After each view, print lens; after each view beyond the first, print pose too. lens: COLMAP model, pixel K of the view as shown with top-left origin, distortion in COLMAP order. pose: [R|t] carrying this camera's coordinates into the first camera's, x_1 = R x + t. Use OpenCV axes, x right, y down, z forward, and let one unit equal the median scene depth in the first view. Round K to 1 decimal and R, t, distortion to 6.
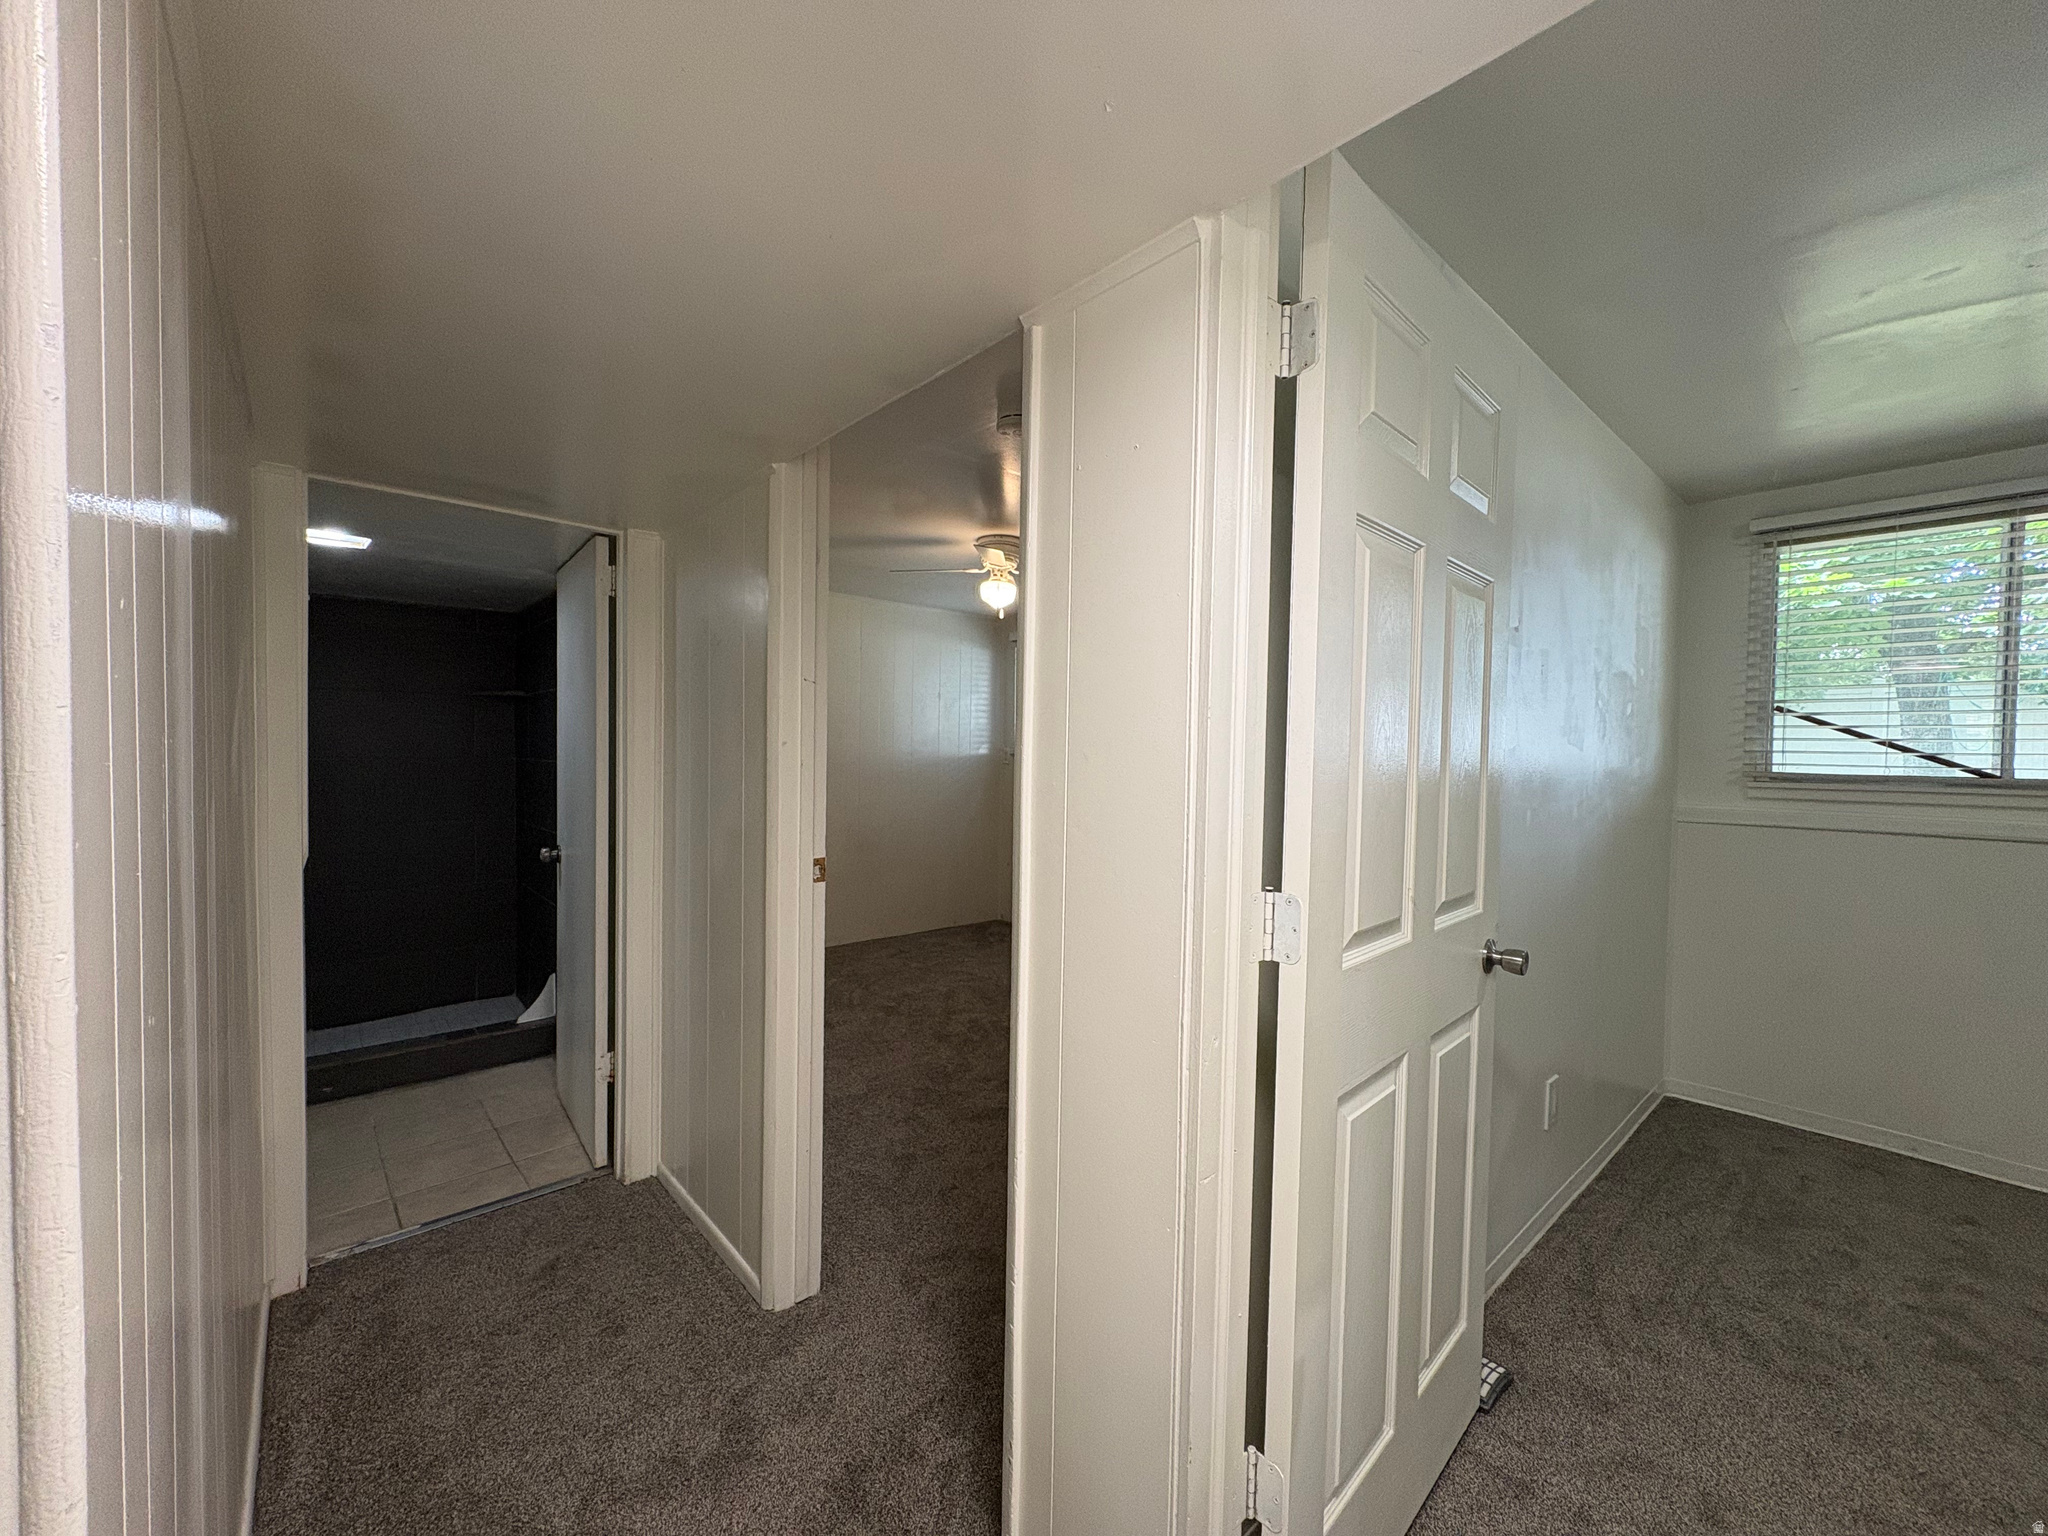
lens RADIAL K [[815.8, 0, 1016.9], [0, 815.8, 779.5], [0, 0, 1]] dist [0.000043, 0.000099]
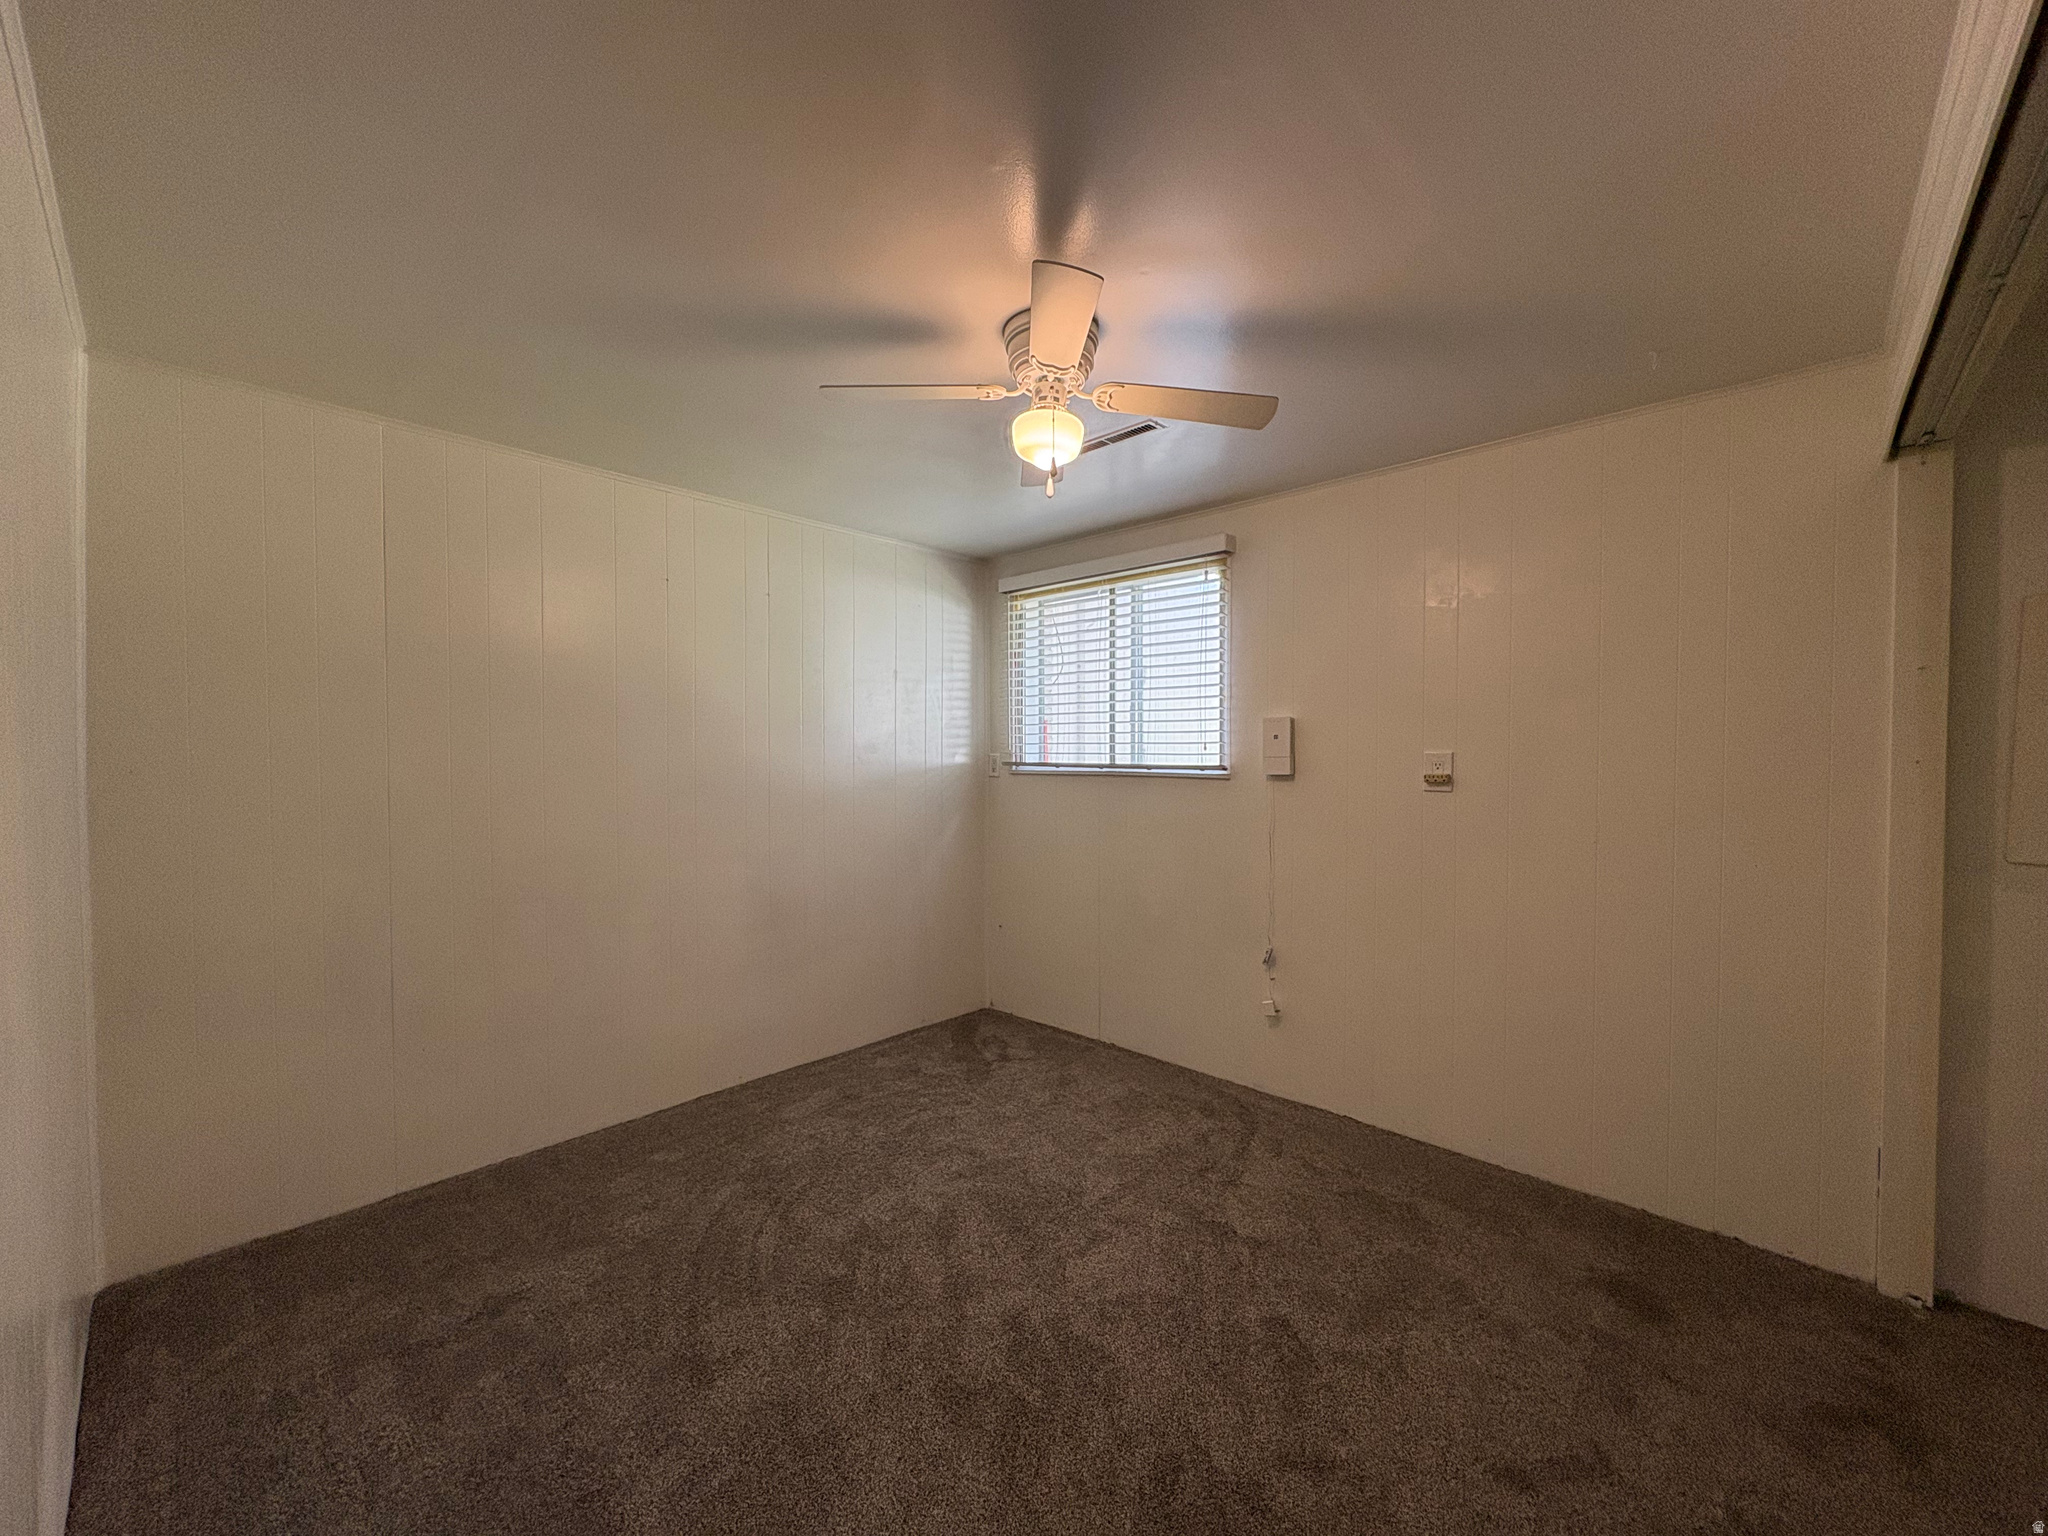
lens RADIAL K [[813.0, 0, 1024.0], [0, 813.0, 768.0], [0, 0, 1]] dist [-0.001241, 0.000100]
pose [[0.994406, -0.024158, 0.102823, -0.065028], [0.025075, 0.999656, -0.007644, -0.023557], [-0.102603, 0.010179, 0.994670, 0.377703]]
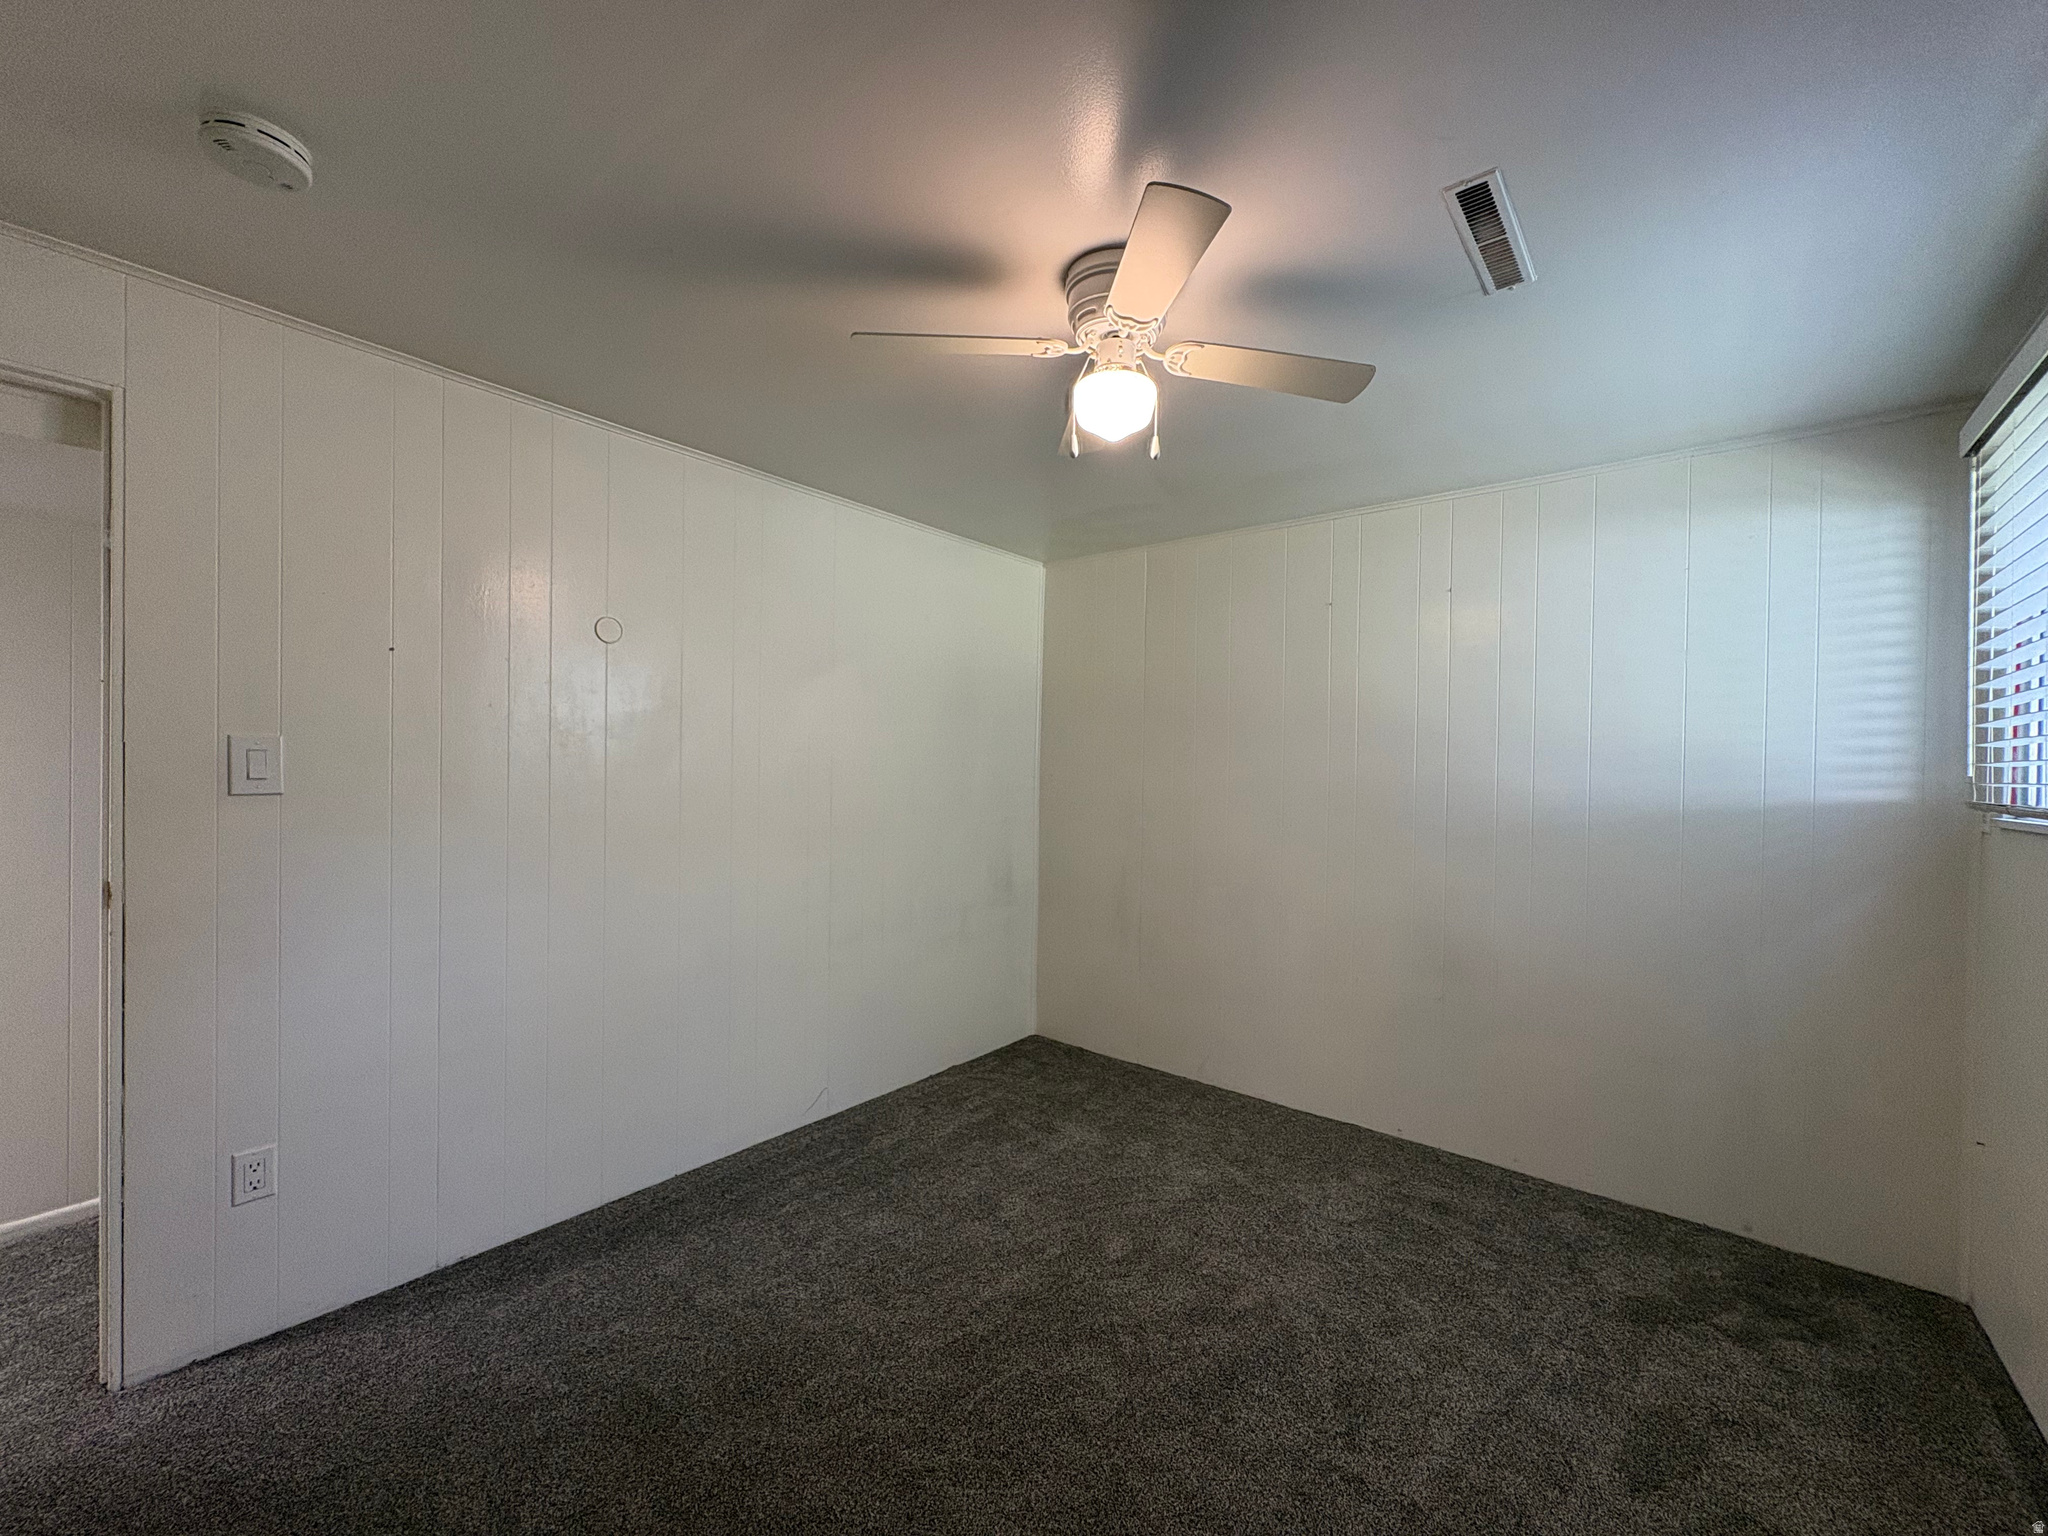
lens RADIAL K [[807.8, 0, 1028.9], [0, 807.8, 776.1], [0, 0, 1]] dist [-0.000792, -0.000316]
pose [[0.158861, -0.013417, -0.987210, 0.275532], [-0.038309, 0.999071, -0.019743, -0.023628], [0.986557, 0.040956, 0.158200, 0.648093]]
